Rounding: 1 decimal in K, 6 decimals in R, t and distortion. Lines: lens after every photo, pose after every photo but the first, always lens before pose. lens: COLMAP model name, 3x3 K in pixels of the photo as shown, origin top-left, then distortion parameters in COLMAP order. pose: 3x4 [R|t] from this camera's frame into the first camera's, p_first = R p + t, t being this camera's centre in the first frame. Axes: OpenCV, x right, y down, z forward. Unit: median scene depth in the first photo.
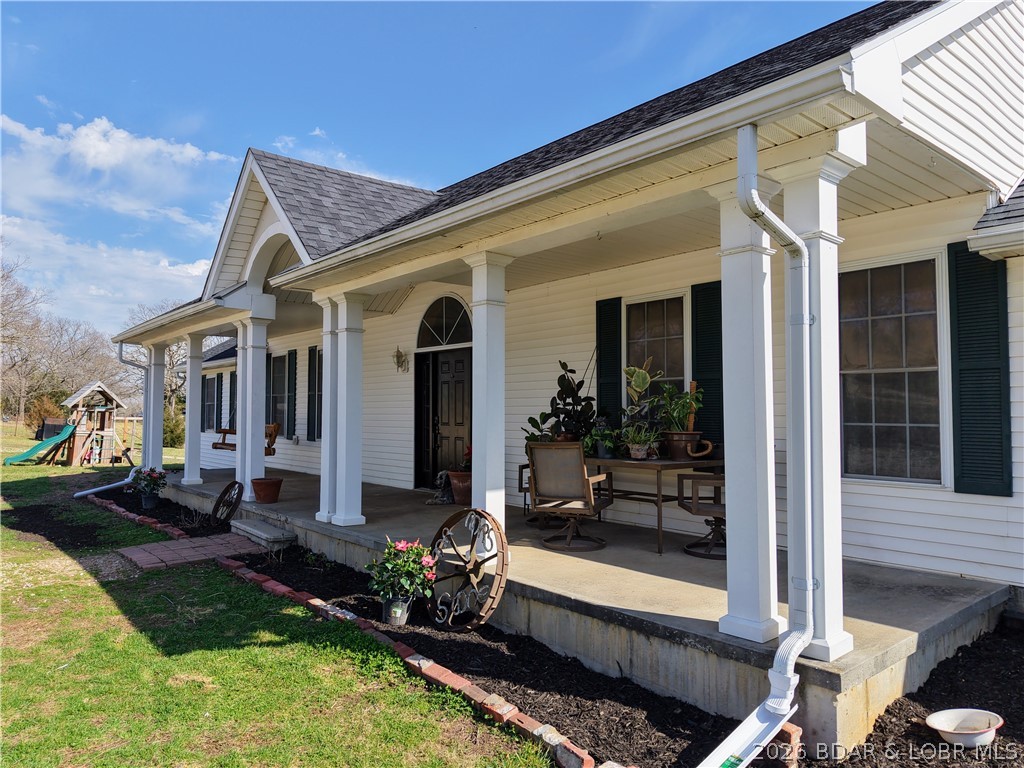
lens RADIAL K [[691.2, 0, 517.4], [0, 691.2, 384.9], [0, 0, 1]] dist [0.023199, -0.027340]
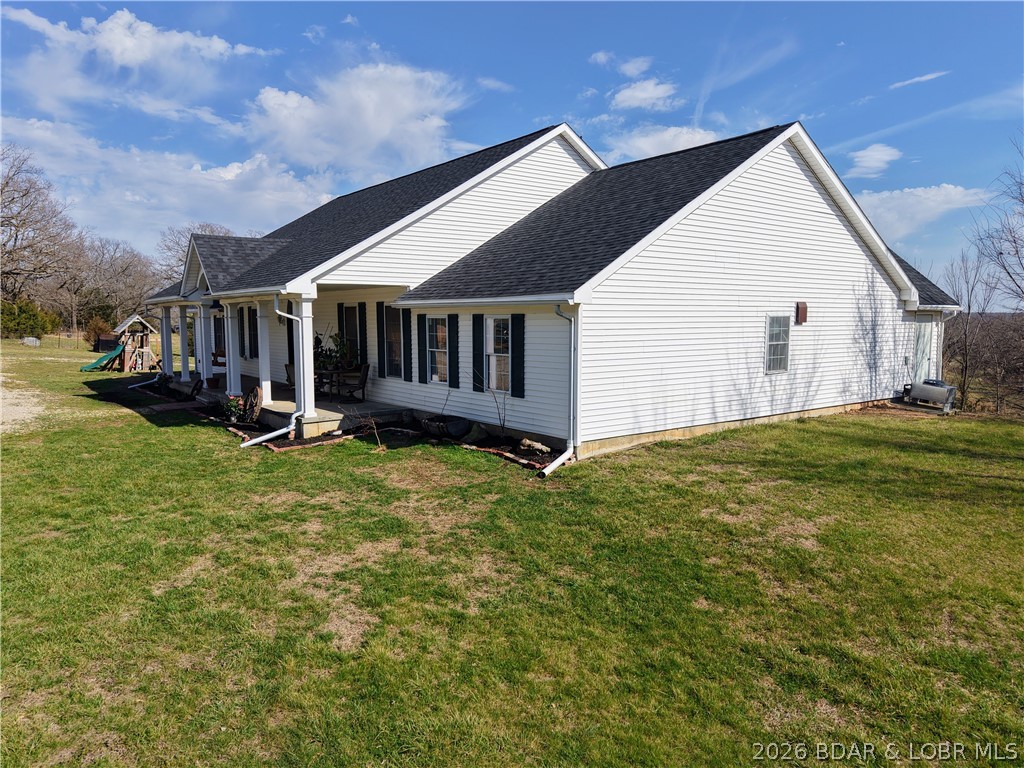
lens RADIAL K [[717.1, 0, 537.7], [0, 717.1, 383.1], [0, 0, 1]] dist [-0.009865, -0.003349]
pose [[0.999248, 0.005591, -0.038378, 0.315918], [-0.000626, 0.991752, 0.128169, -0.058463], [0.038778, -0.128049, 0.991009, -0.506001]]
